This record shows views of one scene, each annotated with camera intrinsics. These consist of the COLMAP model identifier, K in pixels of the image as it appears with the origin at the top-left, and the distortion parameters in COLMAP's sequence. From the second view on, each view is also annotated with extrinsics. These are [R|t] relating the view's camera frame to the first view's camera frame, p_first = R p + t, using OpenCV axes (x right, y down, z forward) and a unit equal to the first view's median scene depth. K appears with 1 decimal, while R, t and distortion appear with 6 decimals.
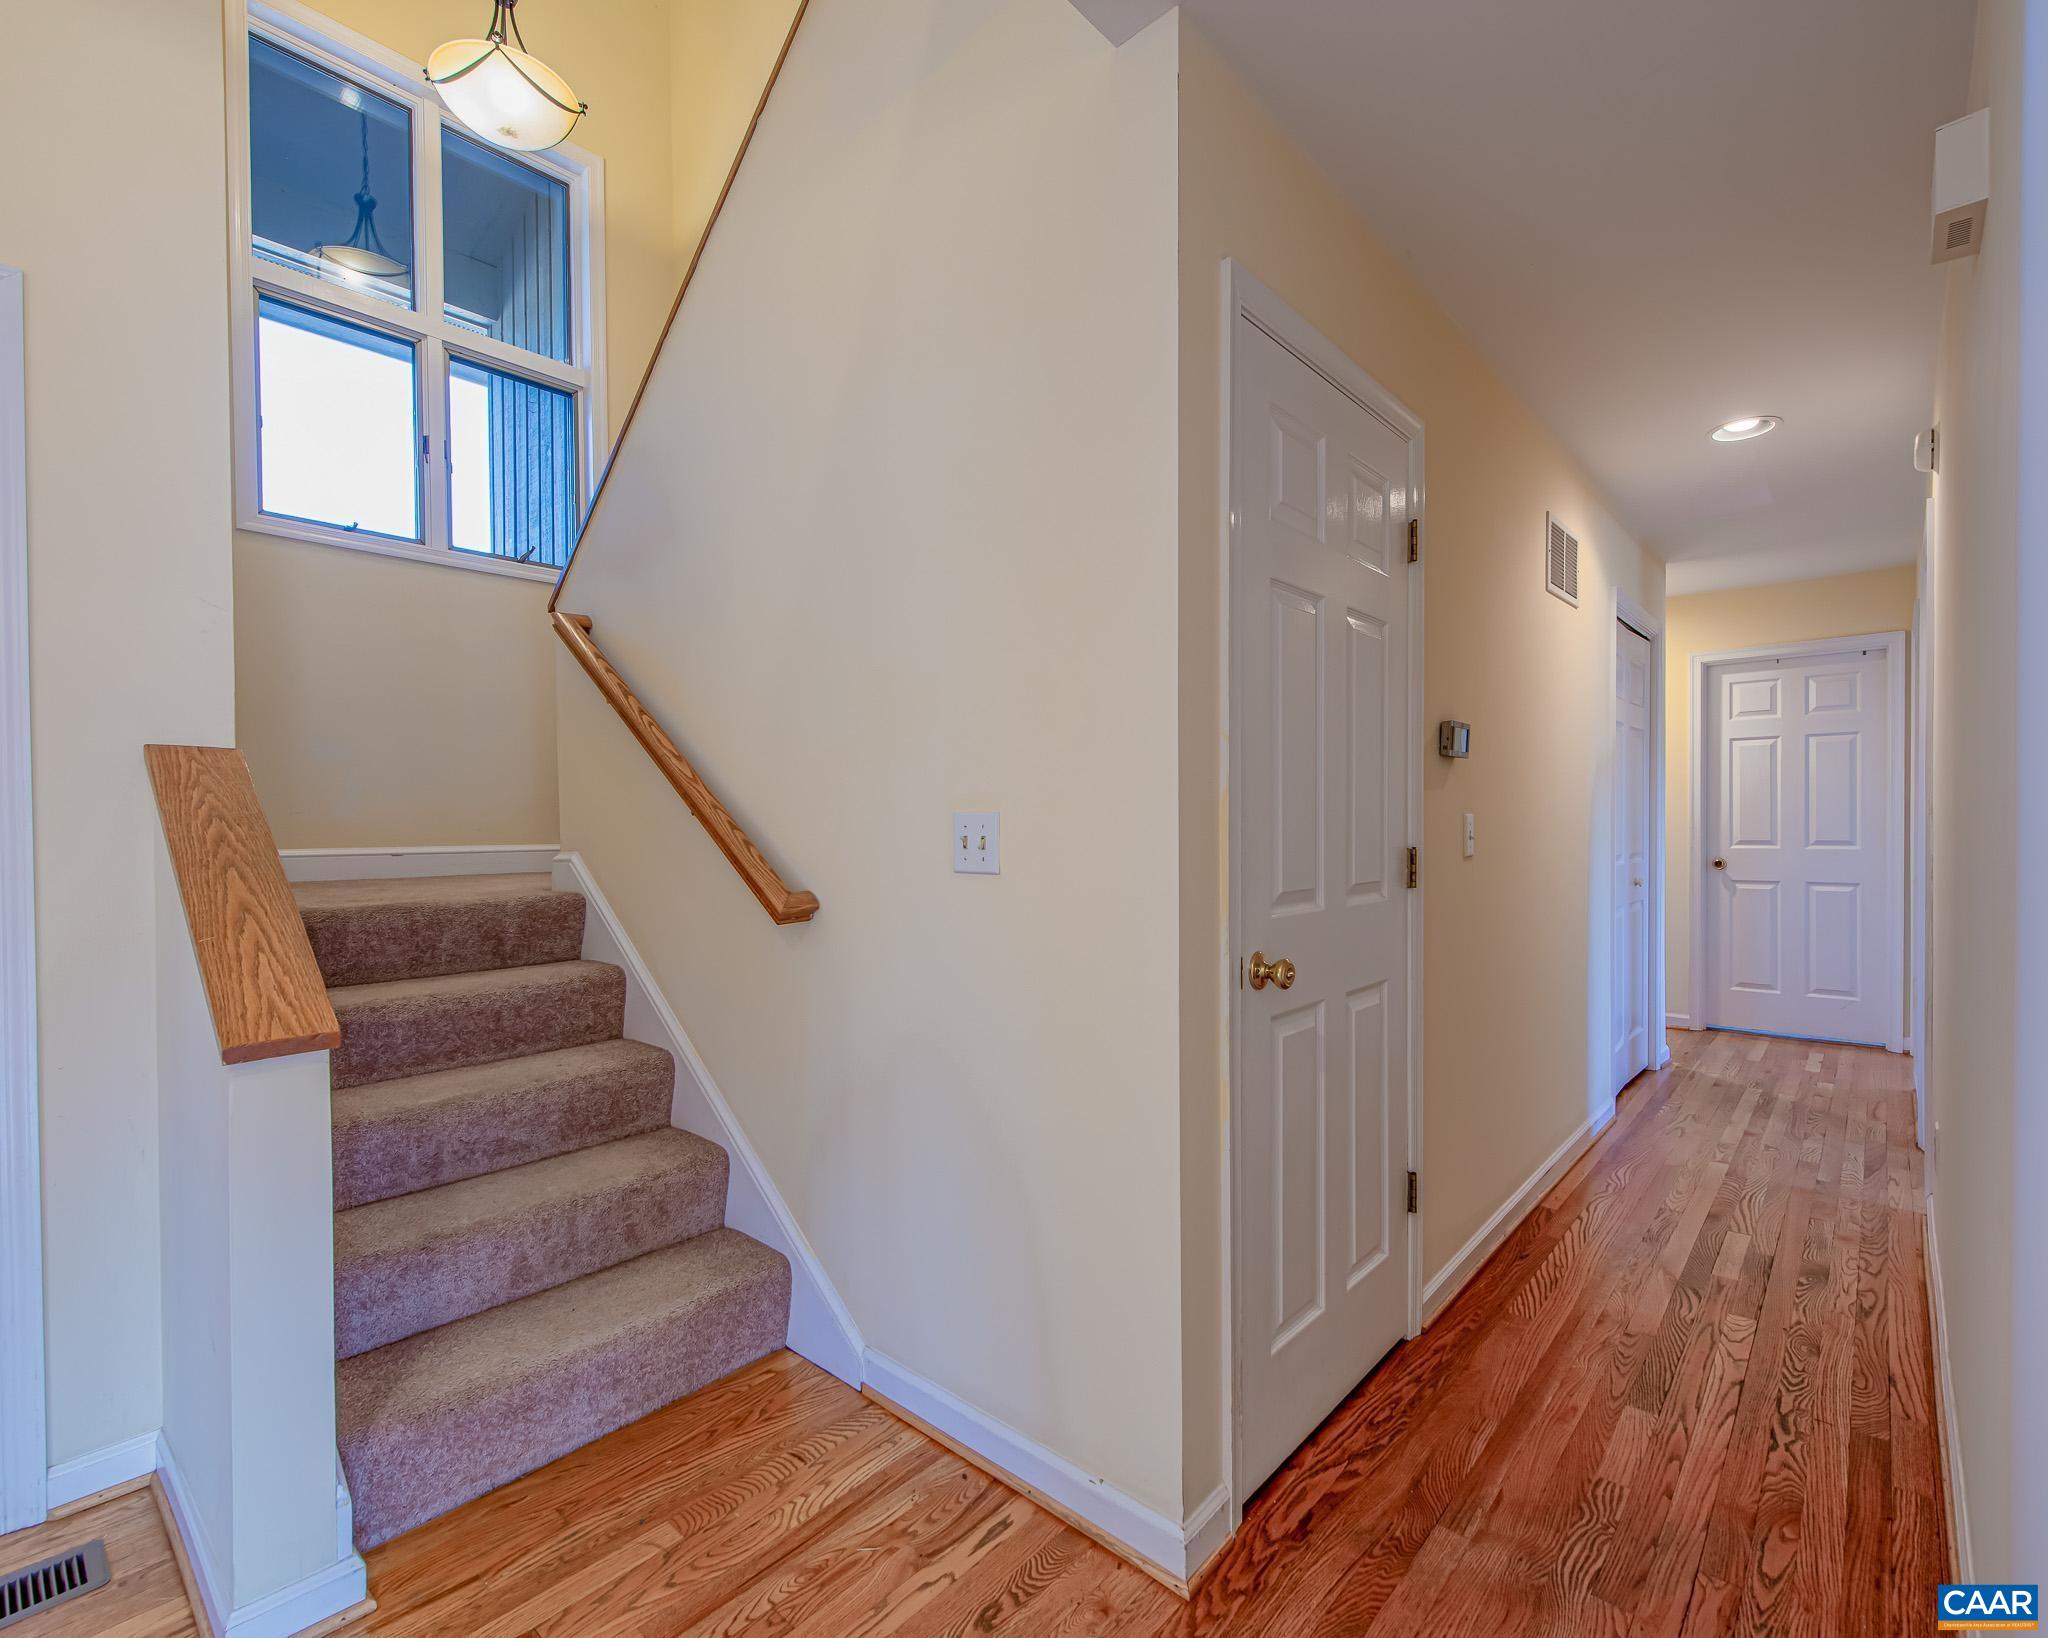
lens RADIAL K [[962.7, 0, 1024.2], [0, 962.7, 835.8], [0, 0, 1]] dist [0.002567, -0.000428]
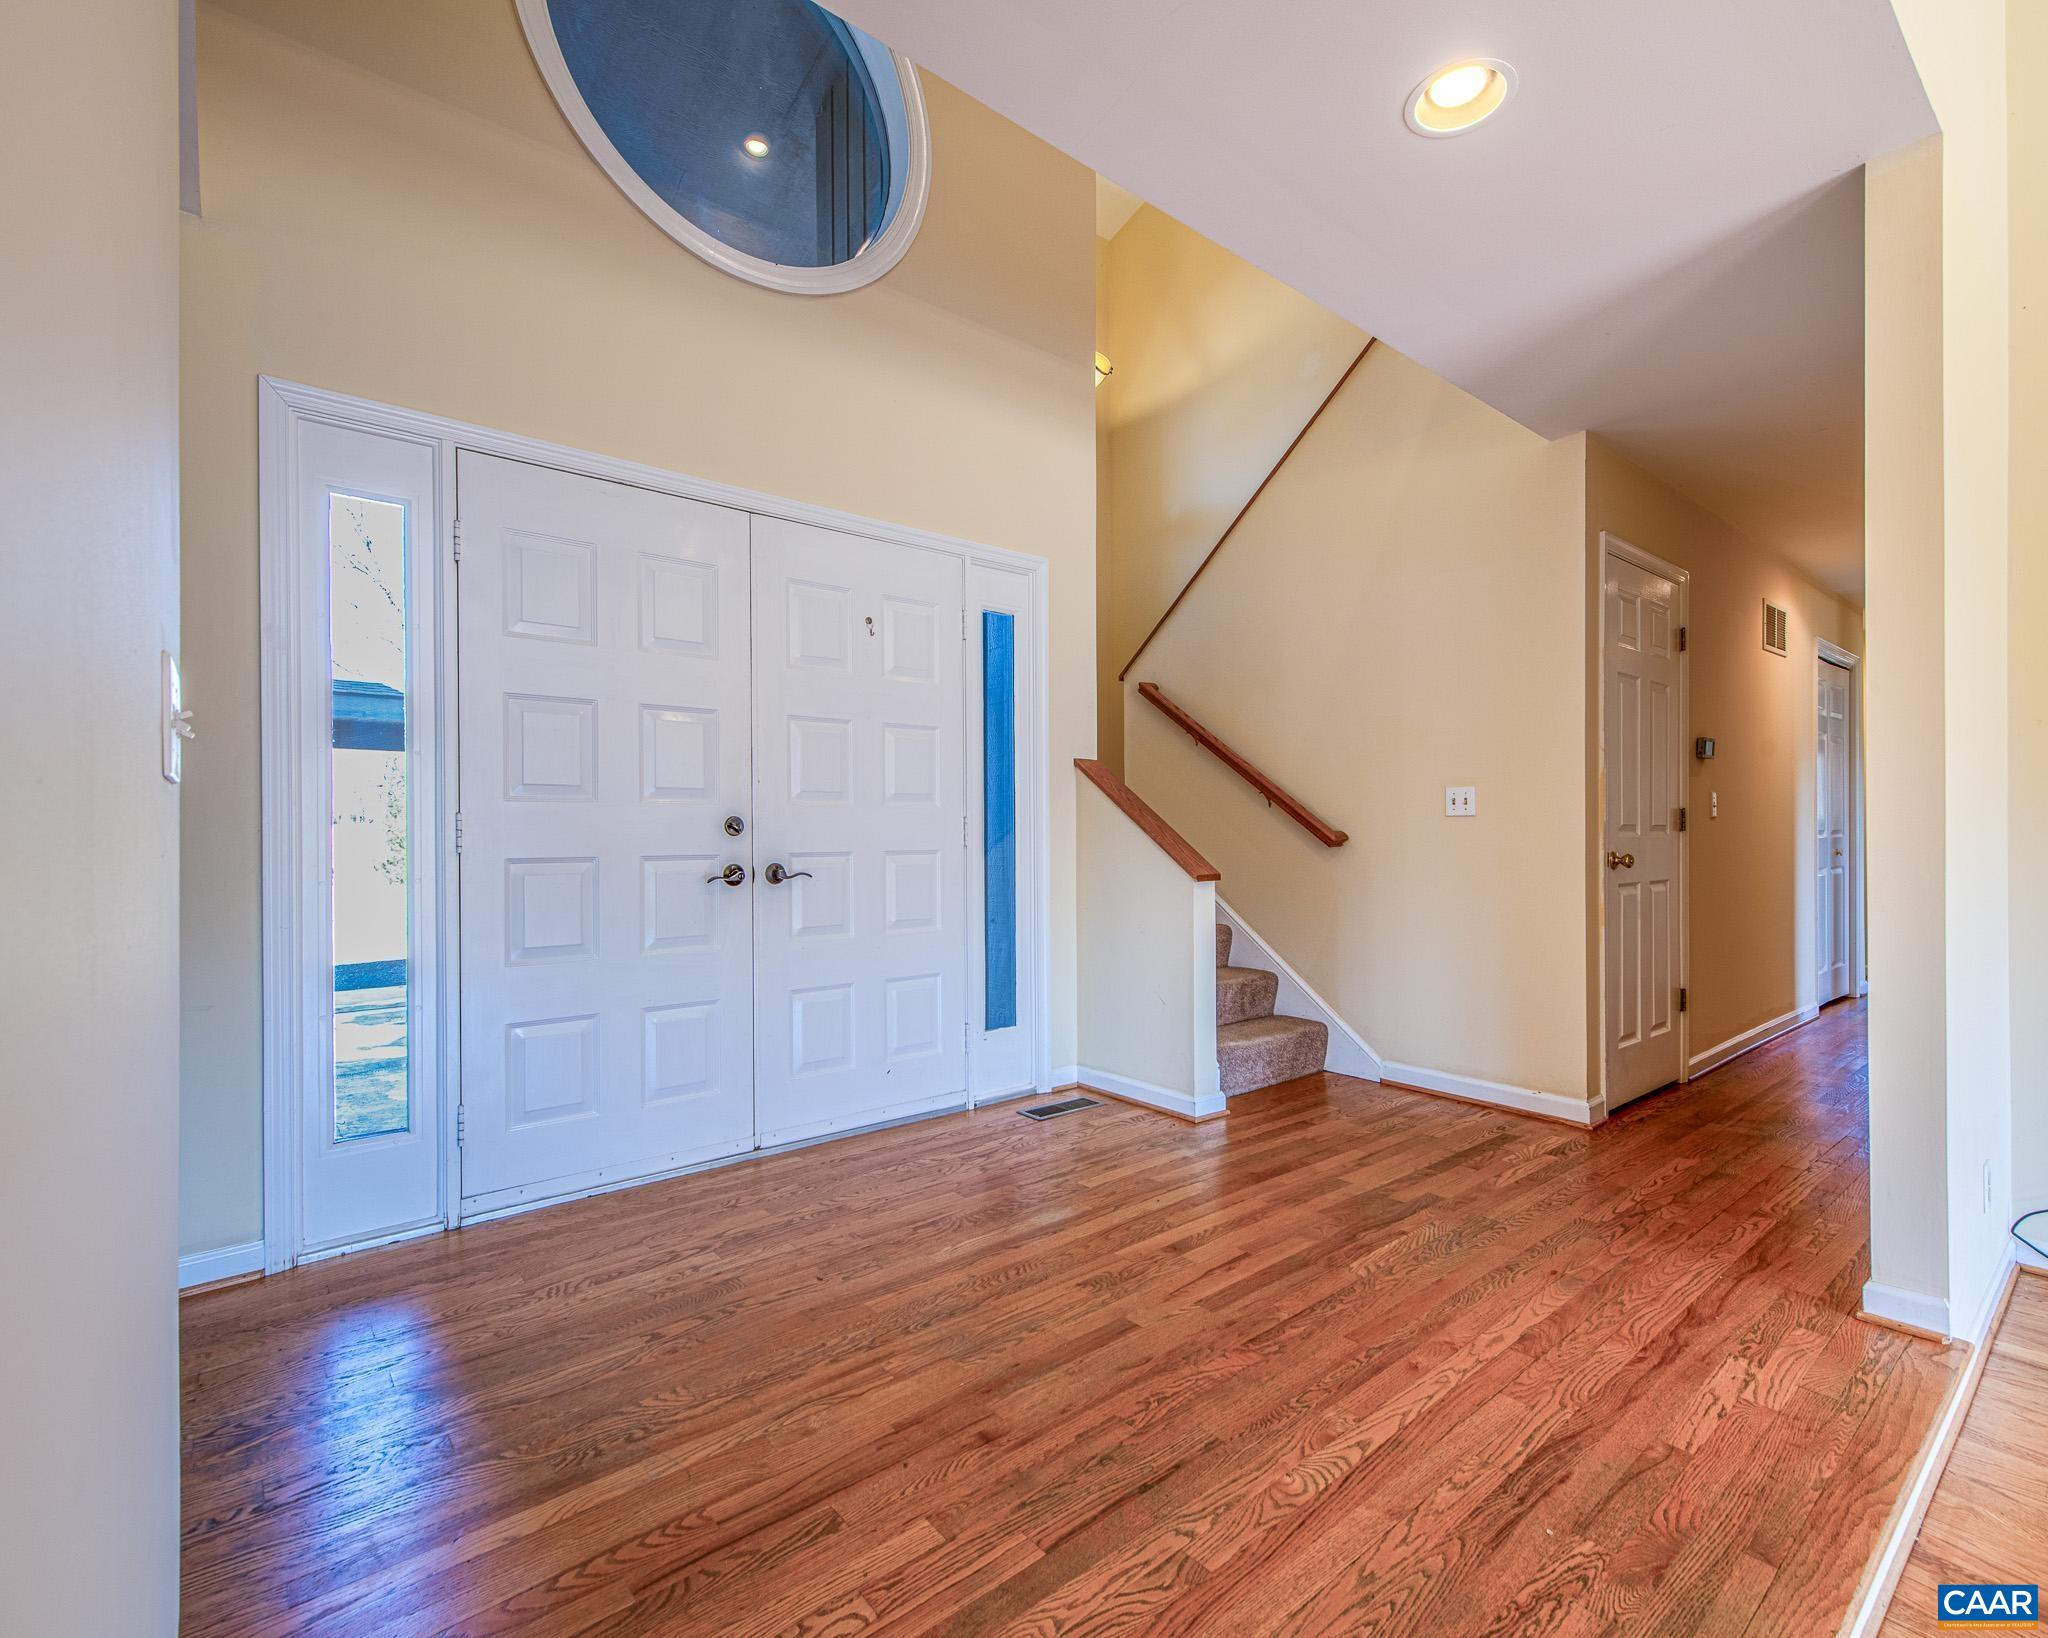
lens RADIAL K [[962.7, 0, 1024.2], [0, 962.7, 835.8], [0, 0, 1]] dist [0.002567, -0.000428]
pose [[0.988080, 0.002529, -0.153920, -0.543203], [-0.004019, 0.999948, -0.009371, 0.085930], [0.153888, 0.009878, 0.988039, -0.984424]]
